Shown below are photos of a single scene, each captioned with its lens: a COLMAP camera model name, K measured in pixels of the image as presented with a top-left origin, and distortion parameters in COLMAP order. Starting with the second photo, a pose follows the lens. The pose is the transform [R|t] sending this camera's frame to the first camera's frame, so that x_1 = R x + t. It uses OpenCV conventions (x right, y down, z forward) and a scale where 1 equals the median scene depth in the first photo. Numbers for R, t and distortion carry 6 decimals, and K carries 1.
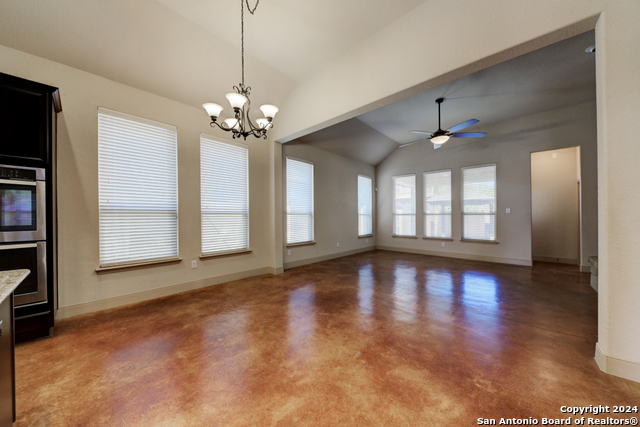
lens RADIAL K [[211.7, 0, 340.0], [0, 211.7, 216.3], [0, 0, 1]] dist [0.000821, 0.000032]
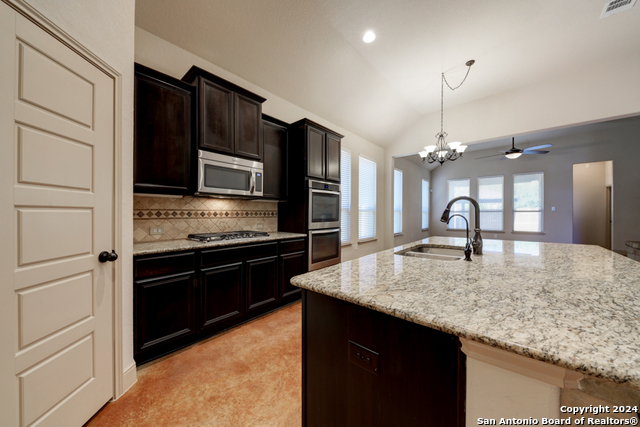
lens RADIAL K [[208.6, 0, 348.2], [0, 208.6, 212.0], [0, 0, 1]] dist [0.021428, -0.000003]
pose [[0.999272, 0.000797, 0.038132, -0.487133], [-0.000629, 0.999990, -0.004411, -0.000049], [-0.038135, 0.004384, 0.999263, -0.230067]]
